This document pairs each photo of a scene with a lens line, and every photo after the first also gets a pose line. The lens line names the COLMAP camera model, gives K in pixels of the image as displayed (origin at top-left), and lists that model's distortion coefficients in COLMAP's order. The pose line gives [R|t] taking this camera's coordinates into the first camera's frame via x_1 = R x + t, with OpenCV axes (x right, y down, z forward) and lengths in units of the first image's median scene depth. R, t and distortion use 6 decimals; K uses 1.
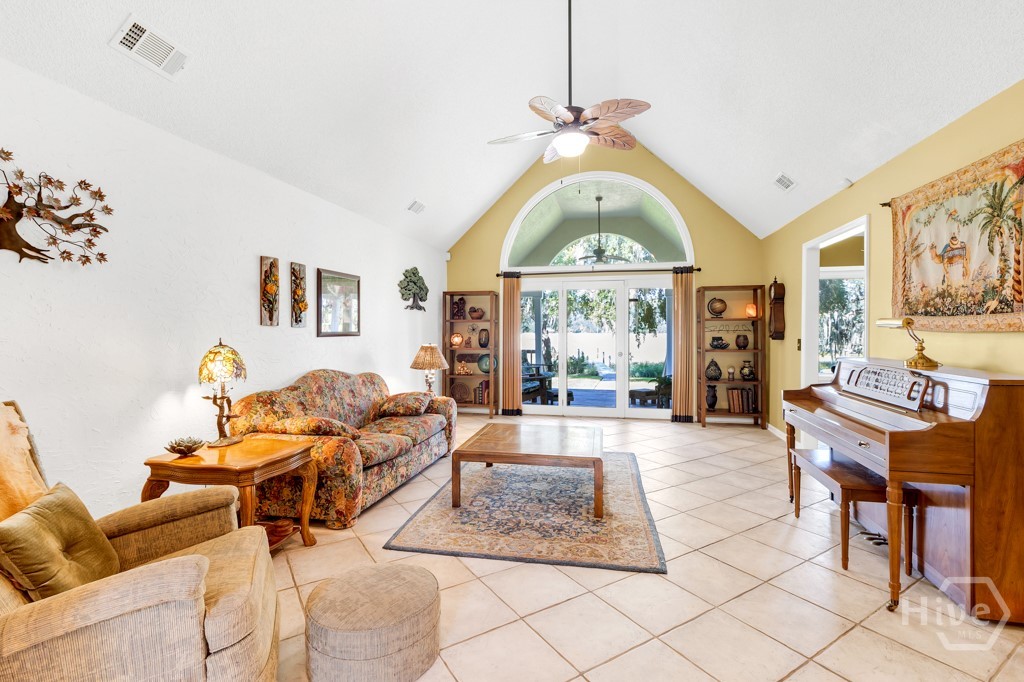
lens RADIAL K [[481.3, 0, 498.8], [0, 481.3, 332.9], [0, 0, 1]] dist [0.003233, 0.000795]
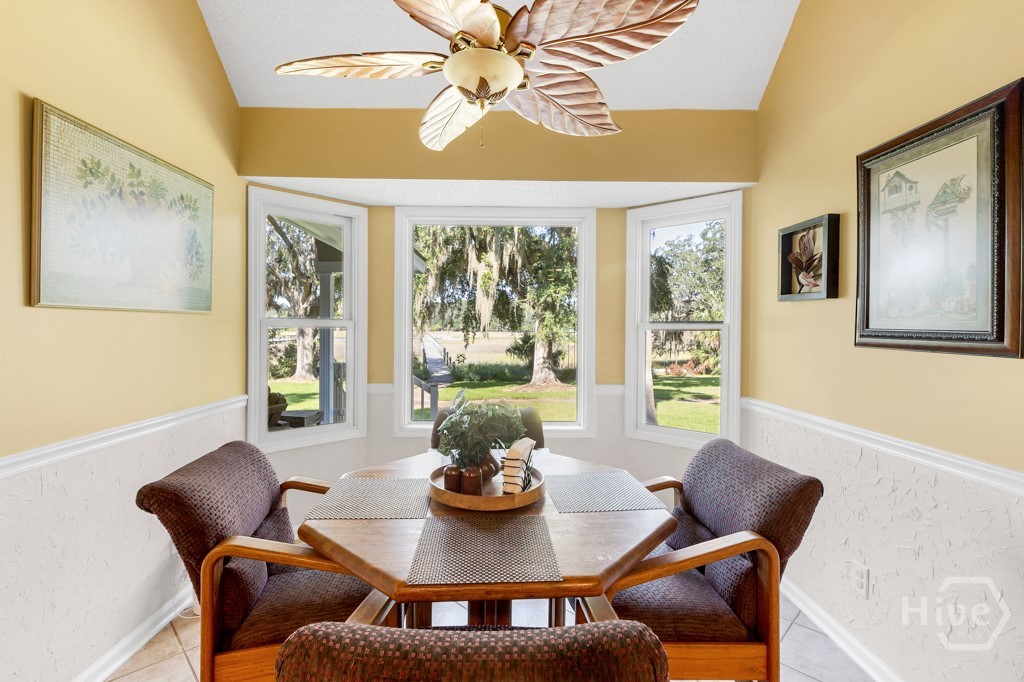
lens RADIAL K [[481.3, 0, 512.6], [0, 481.3, 335.1], [0, 0, 1]] dist [0.003233, 0.000795]
pose [[0.962780, 0.003316, 0.270267, 1.568572], [-0.005583, 0.999955, 0.007618, -0.013839], [-0.270229, -0.008843, 0.962755, 1.230639]]
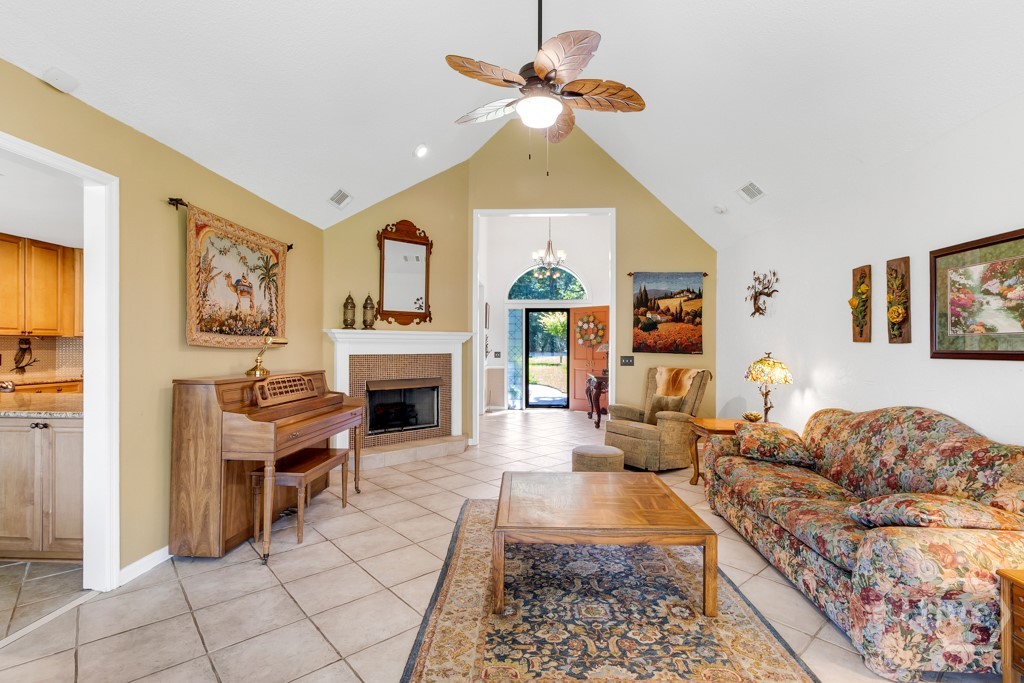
lens RADIAL K [[481.3, 0, 518.6], [0, 481.3, 346.2], [0, 0, 1]] dist [0.003233, 0.000795]
pose [[-0.978247, -0.000903, -0.207441, 0.462794], [-0.002404, 0.999973, 0.006984, -0.016881], [0.207429, 0.007331, -0.978223, 2.362428]]
